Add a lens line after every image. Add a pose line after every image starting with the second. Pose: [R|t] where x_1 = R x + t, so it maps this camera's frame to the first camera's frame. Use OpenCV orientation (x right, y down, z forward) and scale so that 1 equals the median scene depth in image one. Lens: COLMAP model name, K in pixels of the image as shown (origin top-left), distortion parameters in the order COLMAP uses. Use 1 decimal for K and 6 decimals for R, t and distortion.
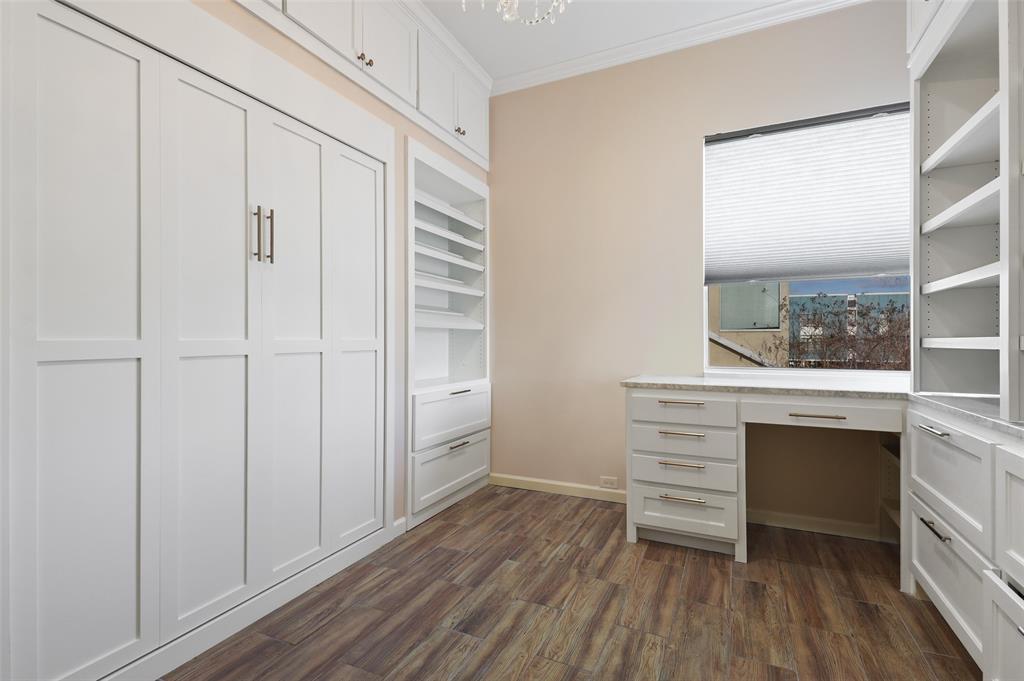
lens RADIAL K [[475.9, 0, 512.2], [0, 475.9, 340.0], [0, 0, 1]] dist [0.002639, -0.000141]
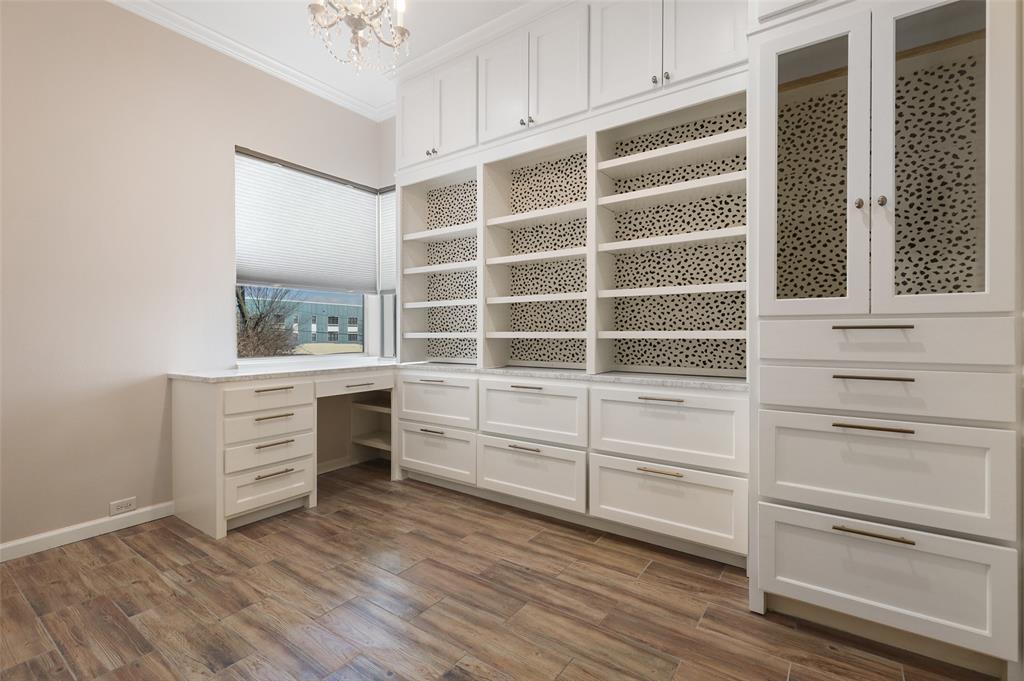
lens RADIAL K [[460.6, 0, 513.6], [0, 460.6, 338.8], [0, 0, 1]] dist [0.008063, -0.000511]
pose [[0.173509, -0.013501, 0.984740, -0.646512], [0.004957, 0.999905, 0.012836, -0.001037], [-0.984820, 0.002654, 0.173560, 0.251569]]
